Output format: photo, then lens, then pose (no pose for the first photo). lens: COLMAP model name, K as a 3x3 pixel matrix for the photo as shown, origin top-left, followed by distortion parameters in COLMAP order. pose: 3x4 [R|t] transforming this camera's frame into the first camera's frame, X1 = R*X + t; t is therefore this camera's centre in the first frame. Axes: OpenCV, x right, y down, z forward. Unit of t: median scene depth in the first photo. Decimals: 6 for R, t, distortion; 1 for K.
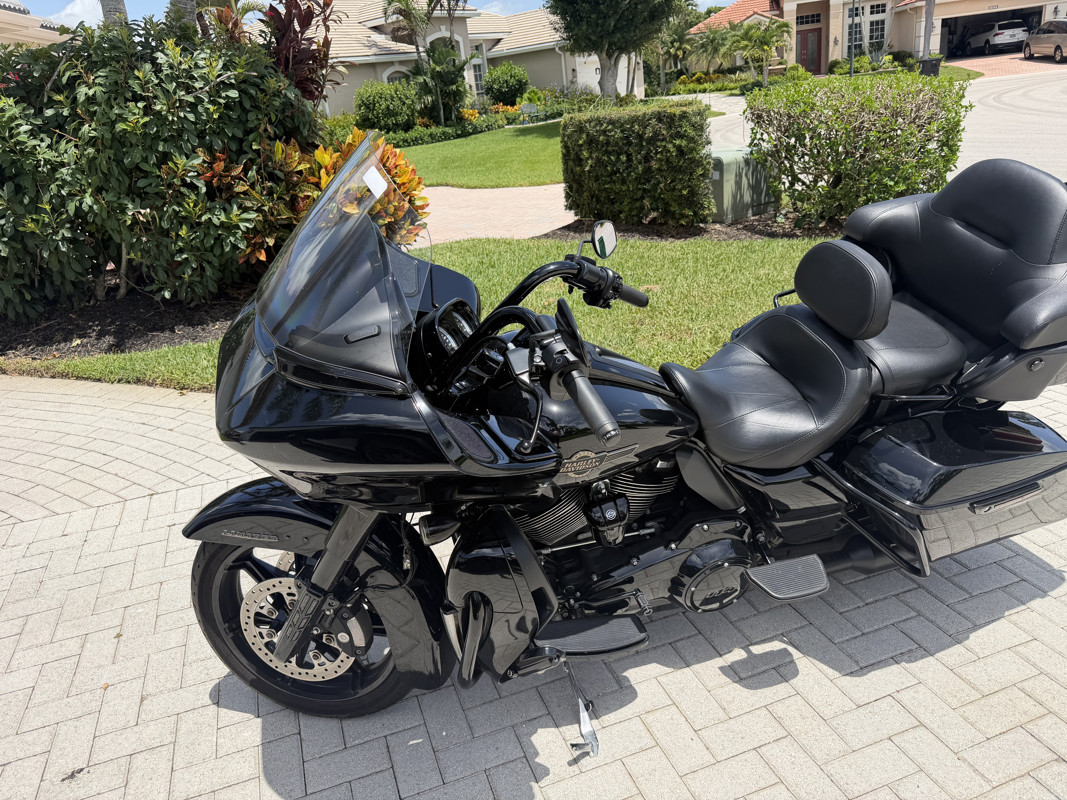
lens RADIAL K [[760.1, 0, 533.5], [0, 760.1, 400.0], [0, 0, 1]] dist [0.046819, -0.085649]
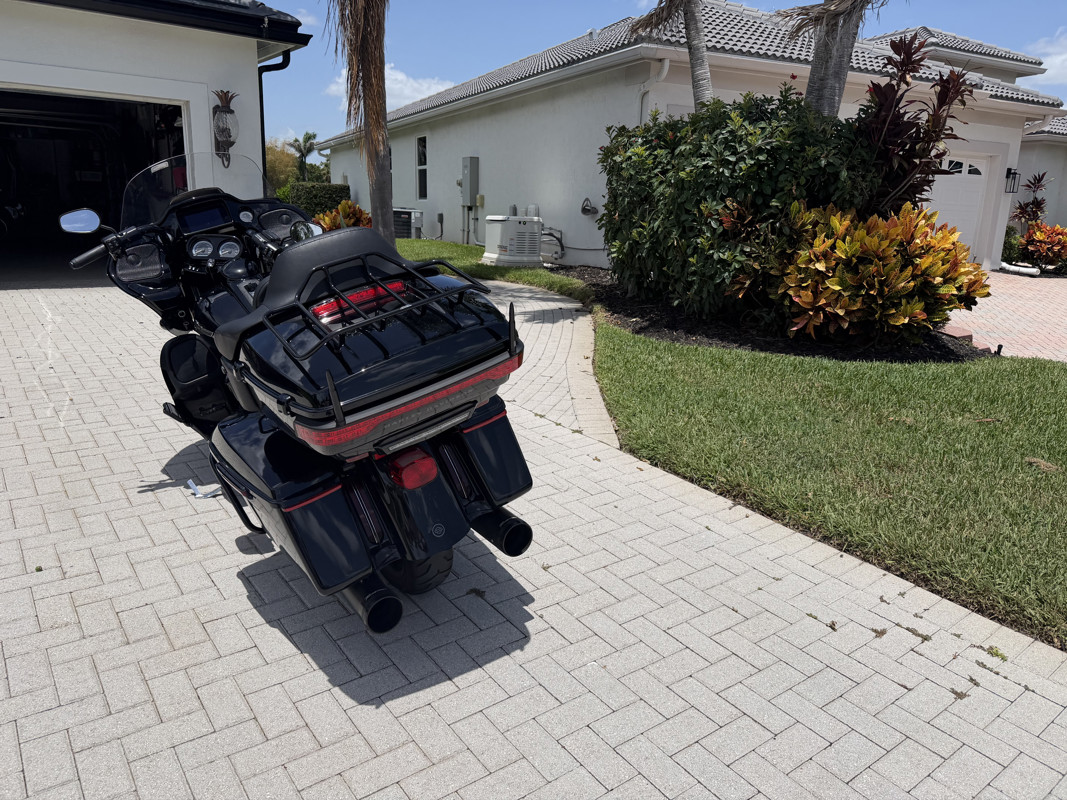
lens RADIAL K [[760.1, 0, 533.5], [0, 760.1, 400.0], [0, 0, 1]] dist [0.046819, -0.085649]
pose [[0.287216, 0.346439, -0.893021, 0.660808], [-0.416064, 0.884882, 0.209465, -0.161379], [0.862785, 0.311392, 0.398293, 0.325319]]
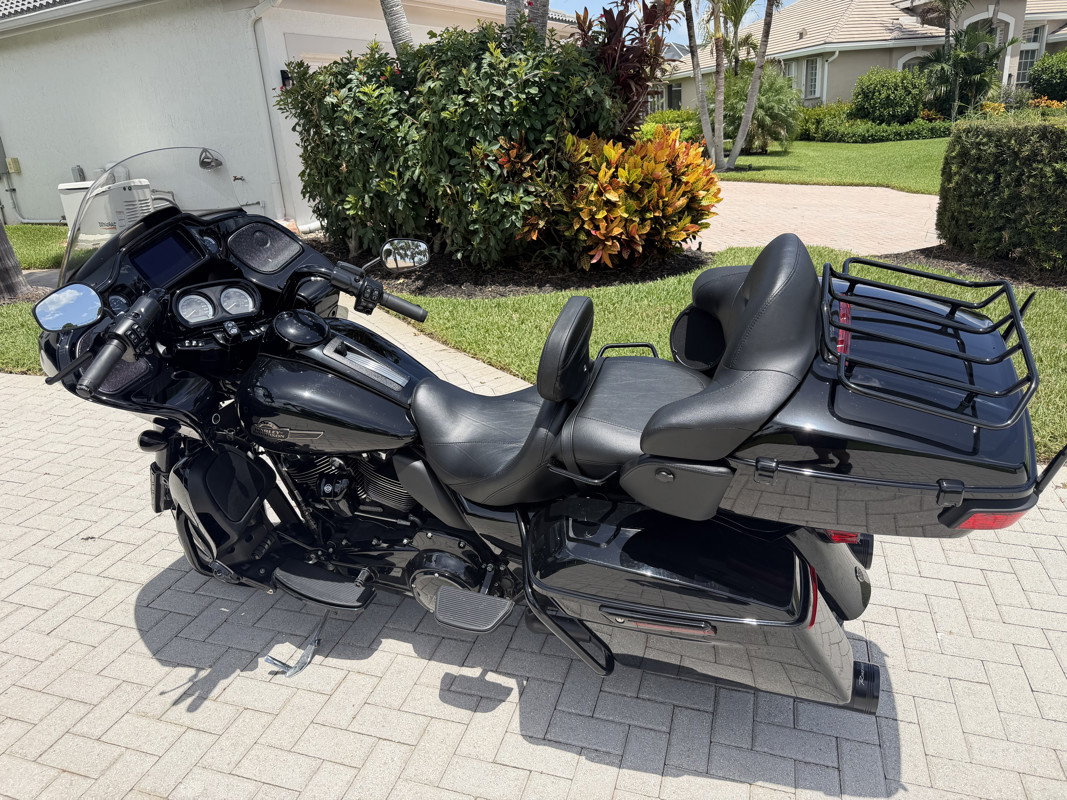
lens RADIAL K [[765.5, 0, 533.5], [0, 765.5, 400.0], [0, 0, 1]] dist [0.059041, -0.070588]
pose [[0.798324, 0.254917, -0.545615, 0.336671], [-0.245804, 0.965018, 0.091214, -0.057180], [0.549781, 0.061296, 0.833057, 0.065332]]
